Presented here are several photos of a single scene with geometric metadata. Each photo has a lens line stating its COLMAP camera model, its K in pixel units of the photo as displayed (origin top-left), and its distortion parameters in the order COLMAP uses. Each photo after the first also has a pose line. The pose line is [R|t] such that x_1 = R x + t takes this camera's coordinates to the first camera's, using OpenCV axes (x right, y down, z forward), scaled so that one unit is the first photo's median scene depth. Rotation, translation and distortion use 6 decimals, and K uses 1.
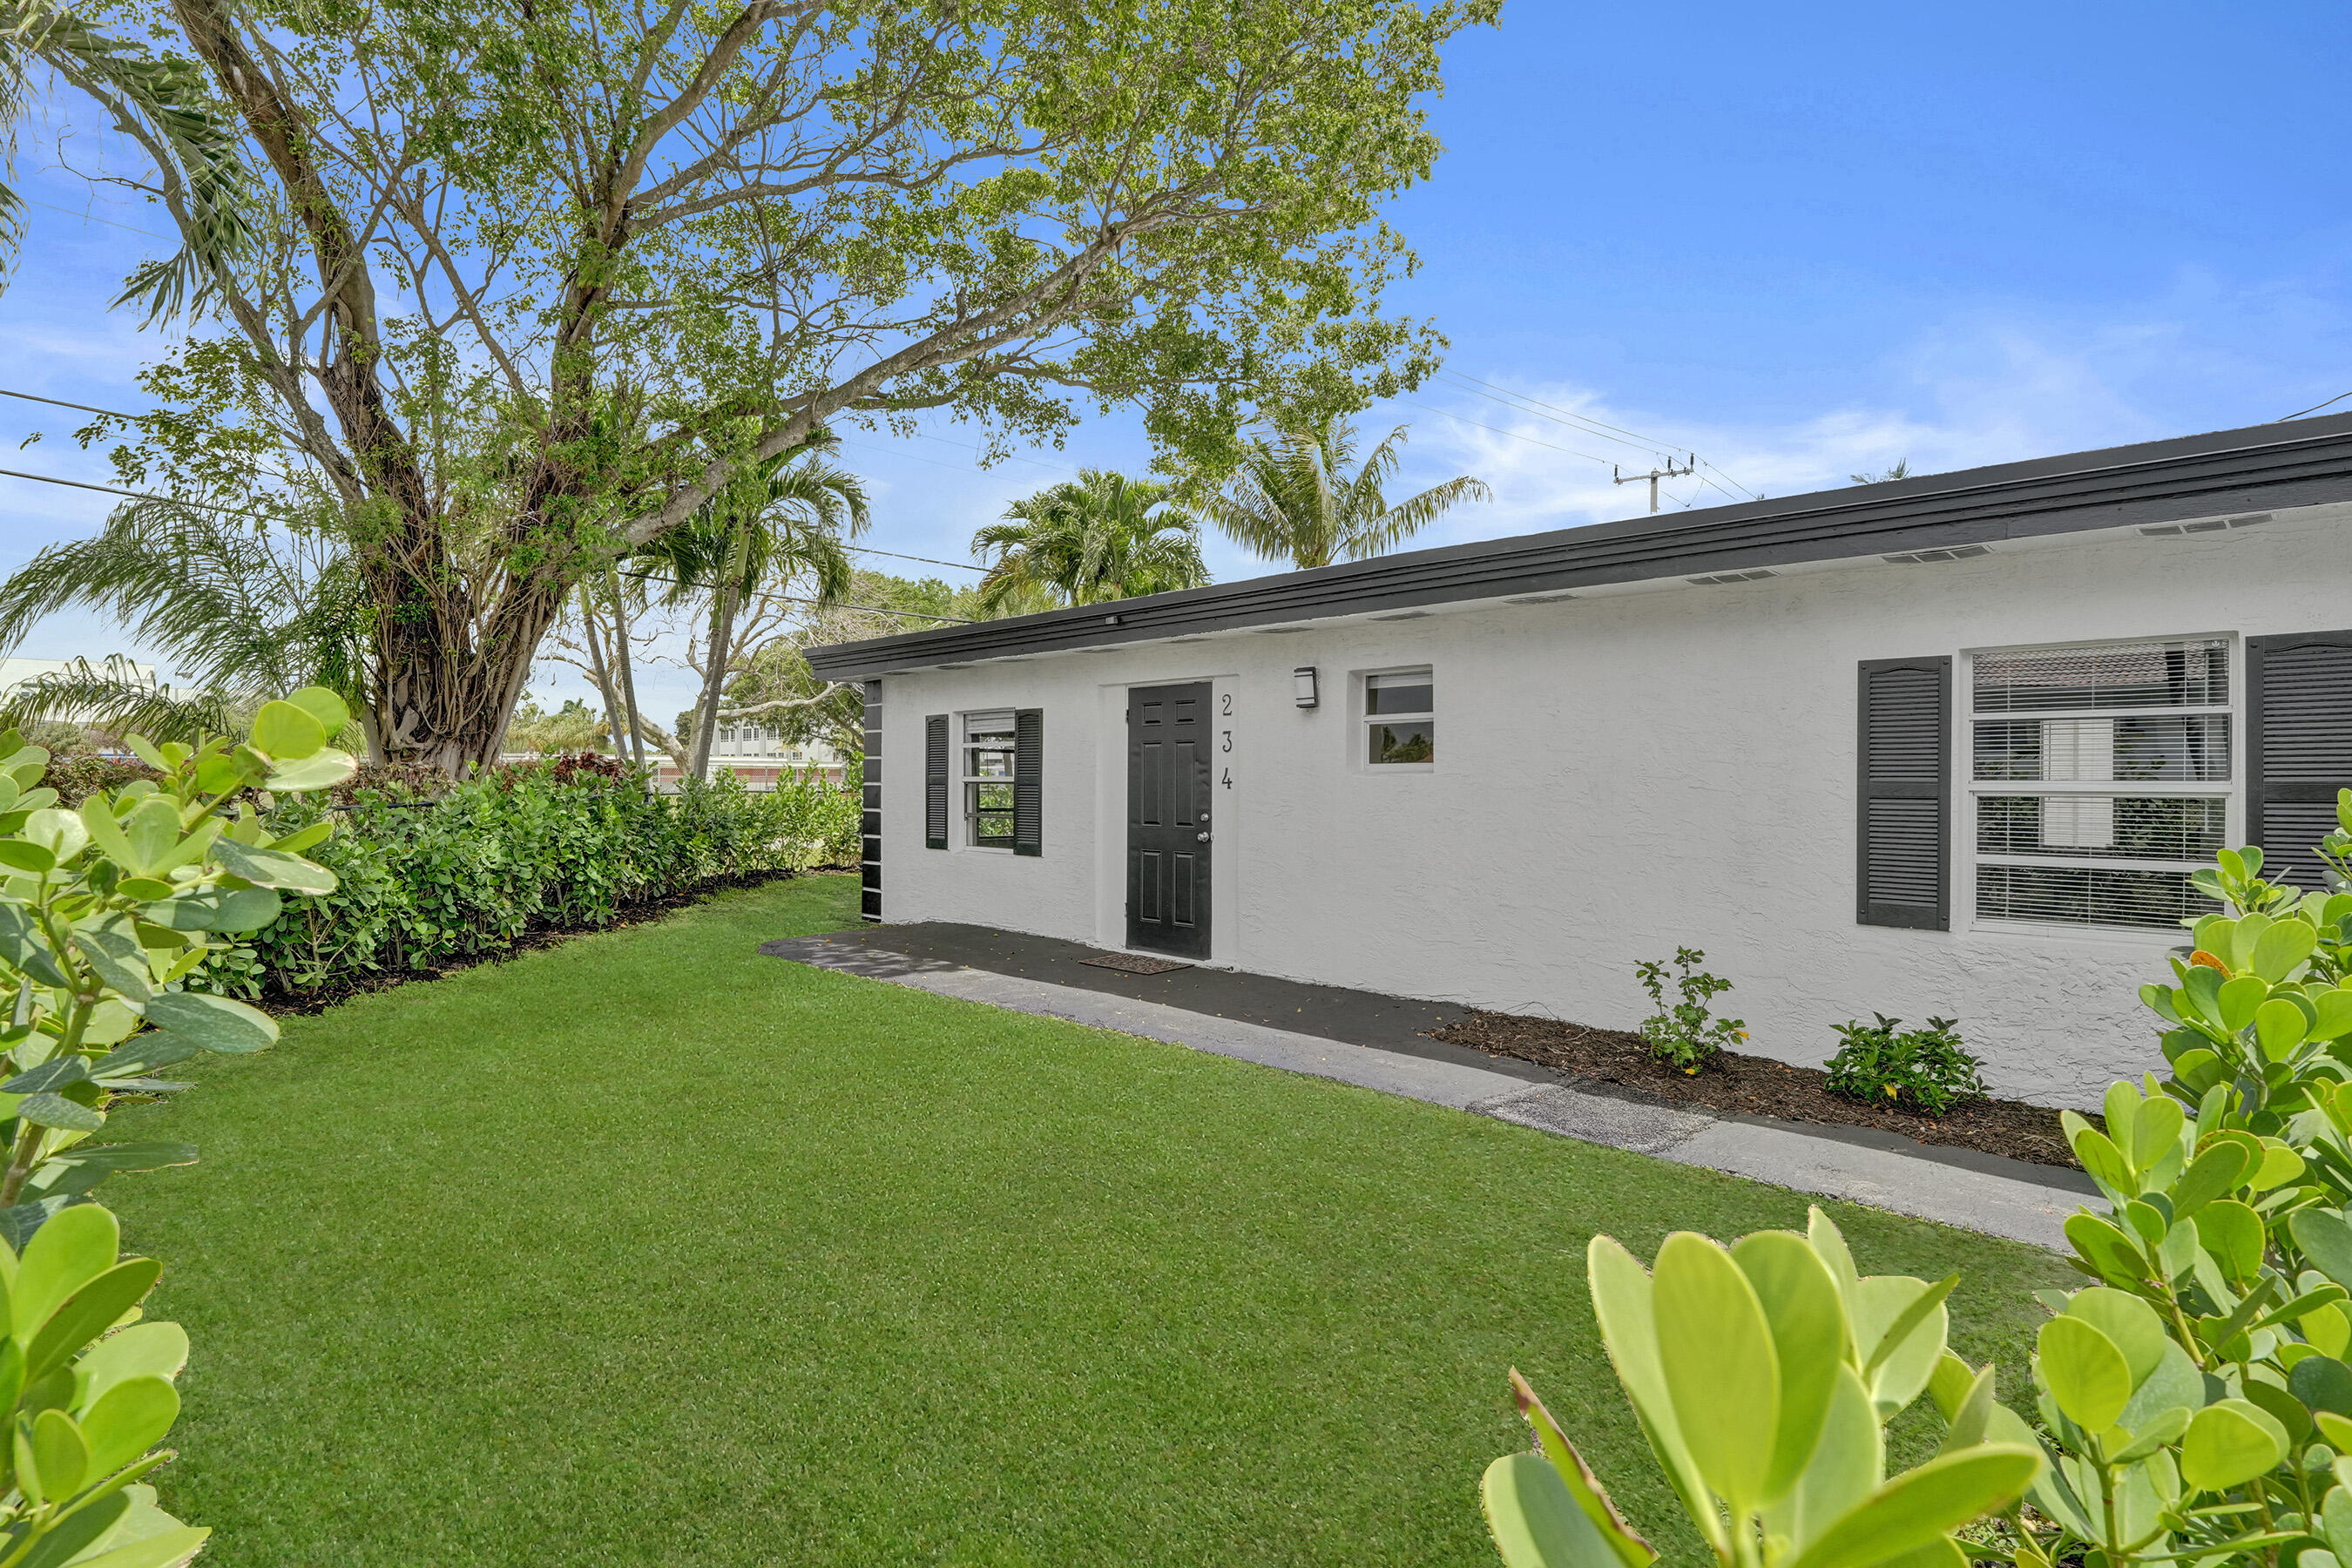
lens RADIAL K [[1183.9, 0, 1176.0], [0, 1183.9, 784.0], [0, 0, 1]] dist [-0.005180, -0.001276]
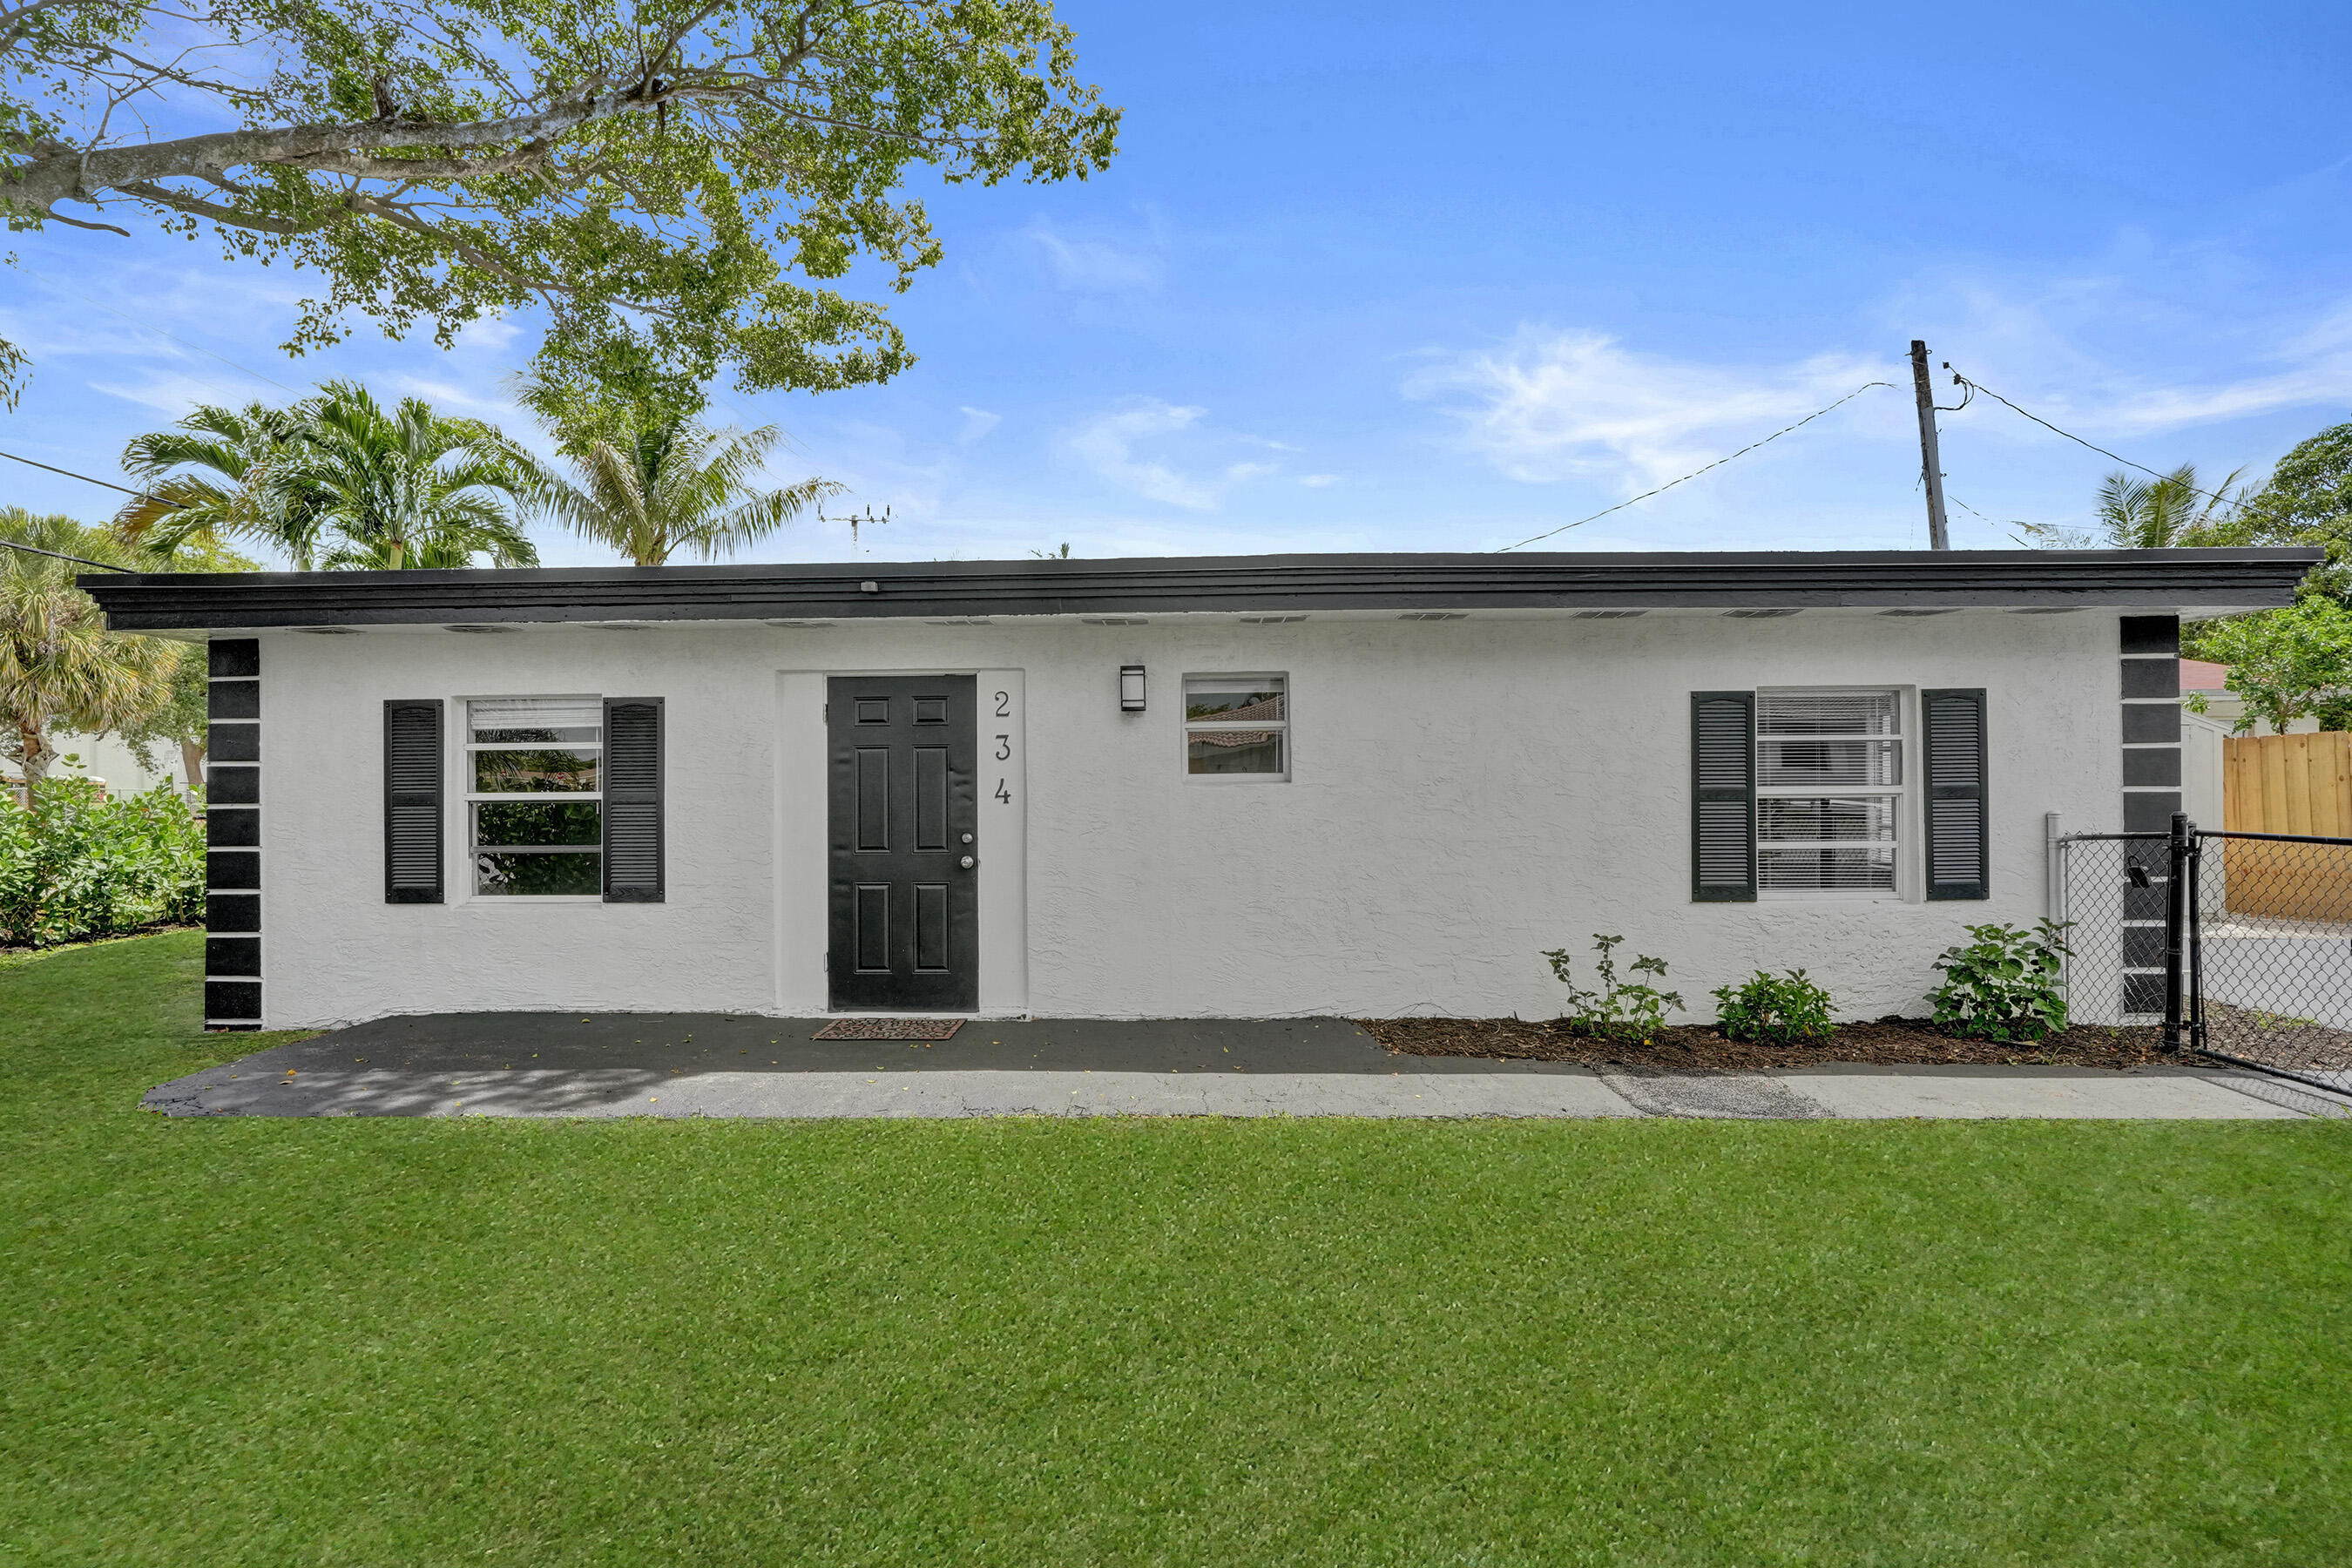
lens RADIAL K [[1096.1, 0, 1172.0], [0, 1096.1, 780.5], [0, 0, 1]] dist [-0.004179, 0.000503]
pose [[0.729844, -0.001451, 0.683612, -0.358972], [0.011839, 0.999875, -0.010518, -0.002450], [-0.683511, 0.015770, 0.729770, 0.310941]]
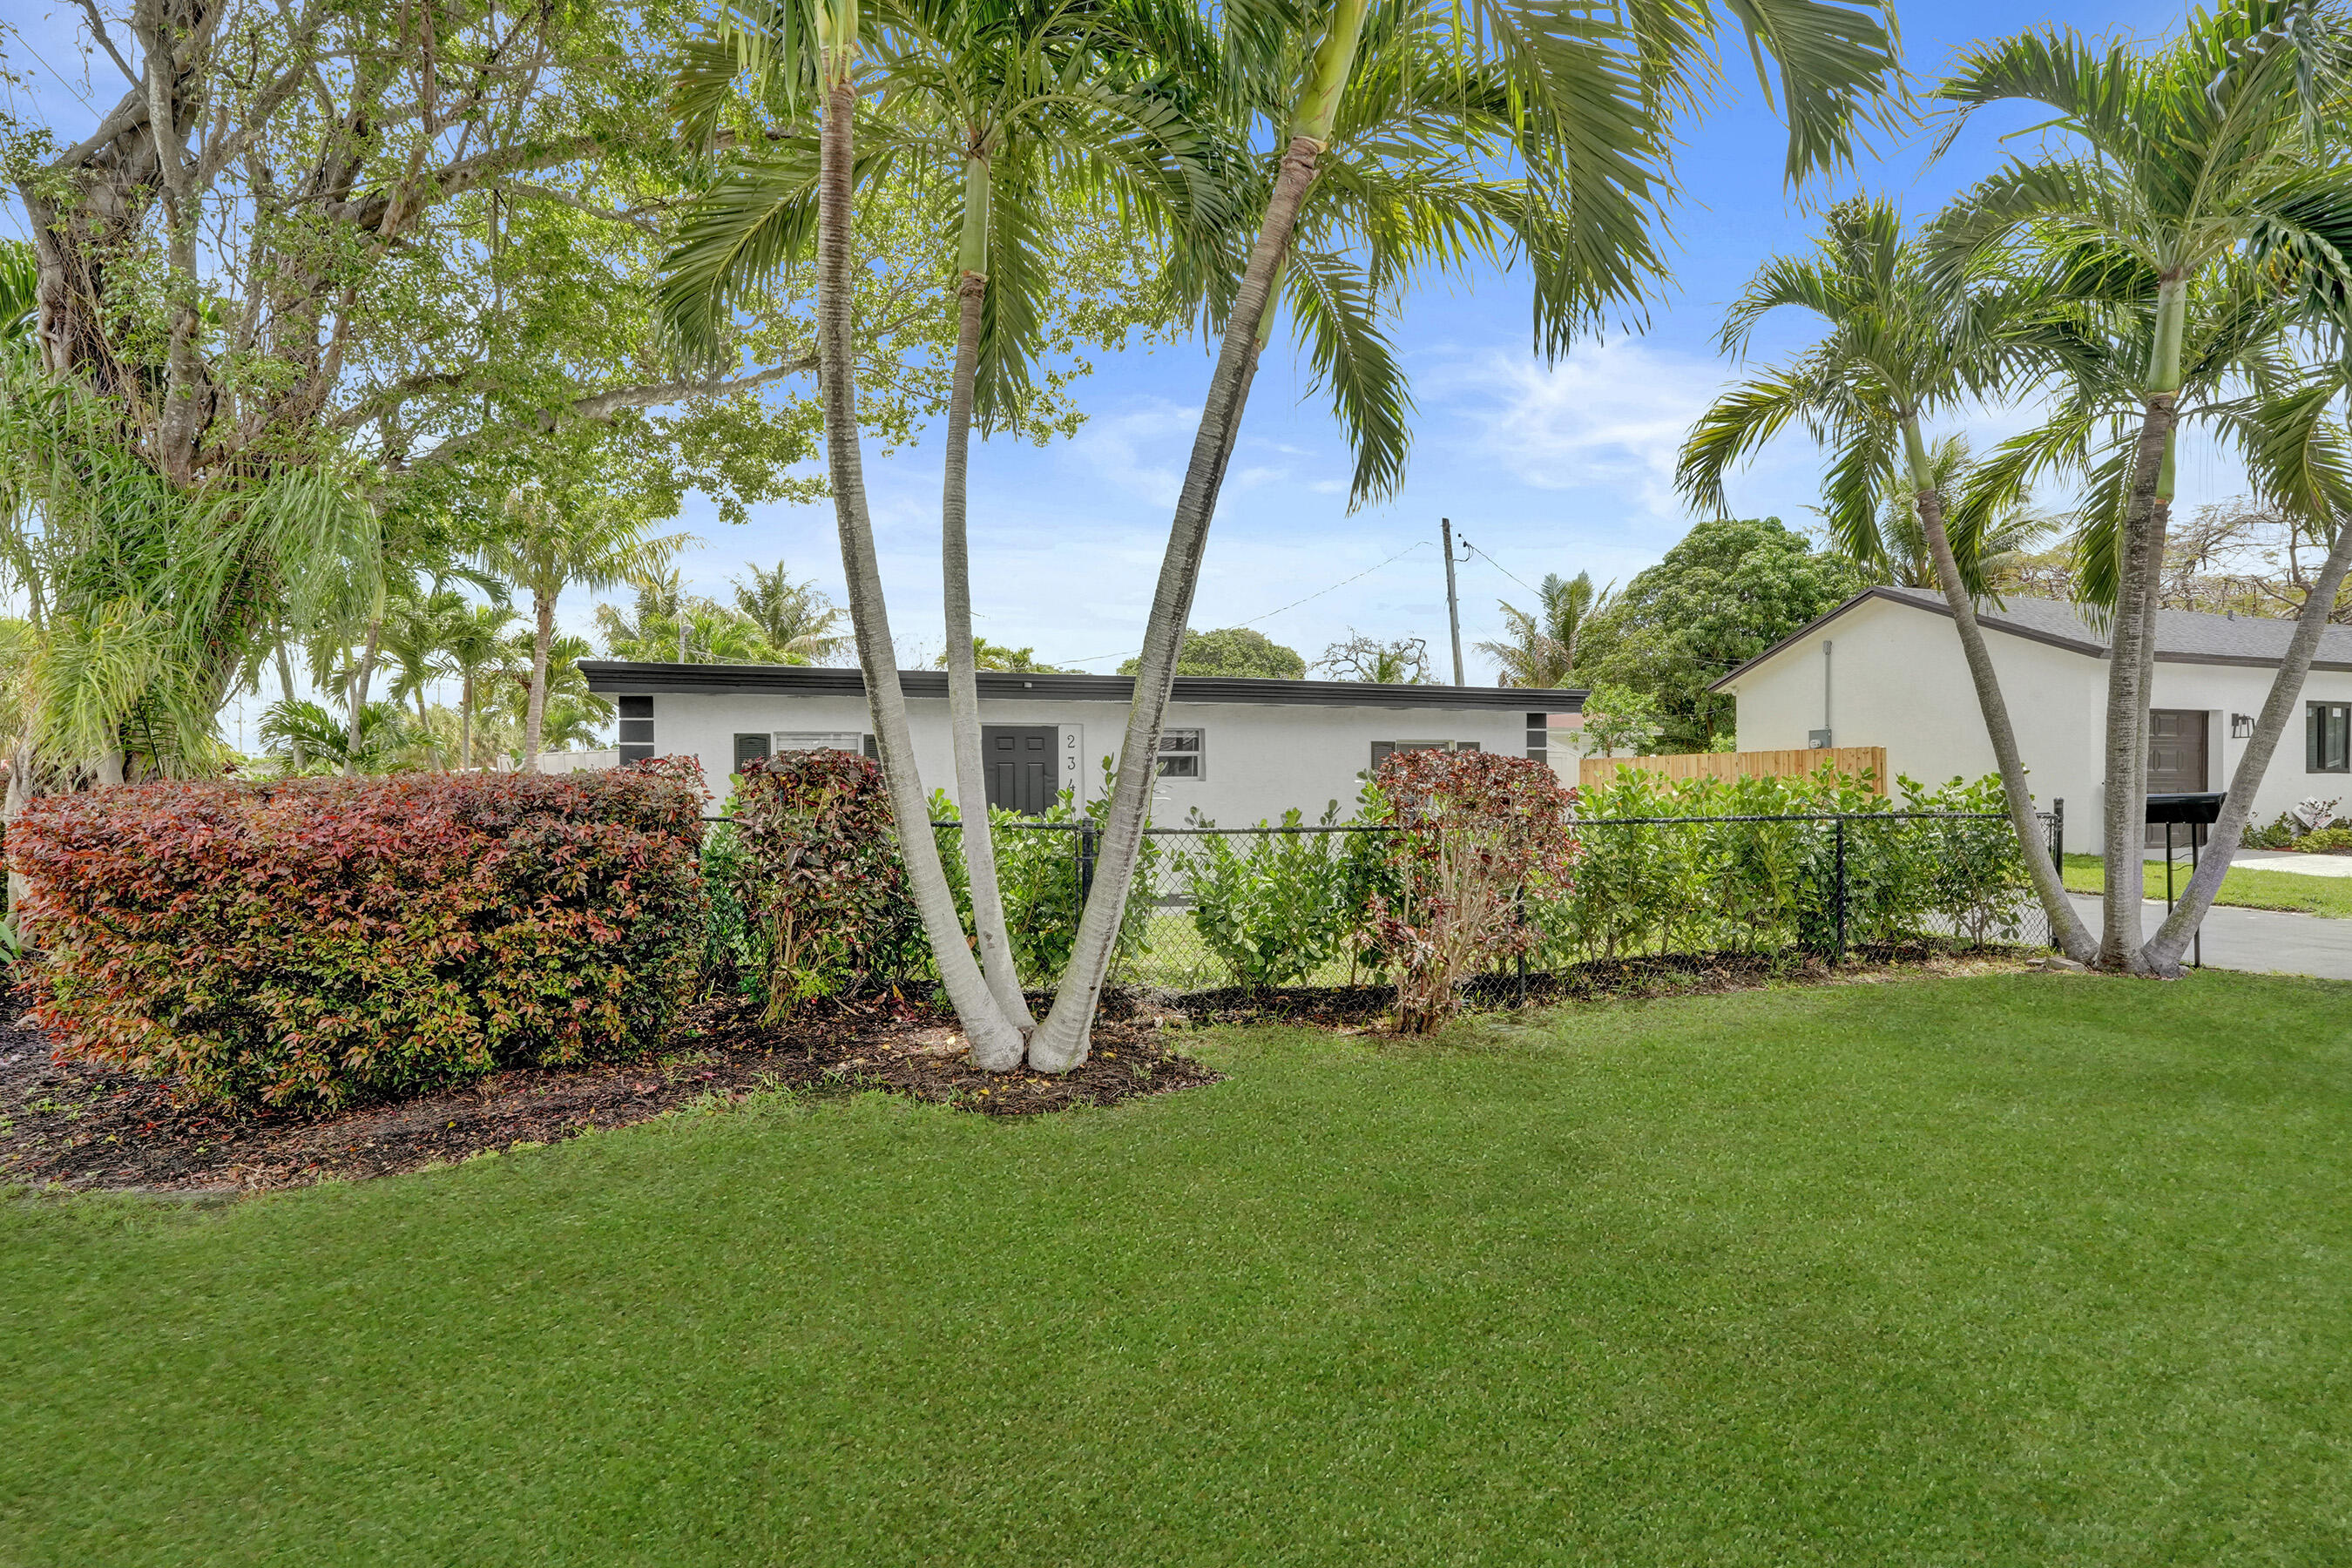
lens RADIAL K [[1096.1, 0, 1172.0], [0, 1096.1, 780.5], [0, 0, 1]] dist [-0.004179, 0.000503]
pose [[0.432118, -0.000885, 0.901817, -1.159021], [0.011733, 0.999920, -0.004641, -0.002355], [-0.901741, 0.012587, 0.432094, 0.177642]]
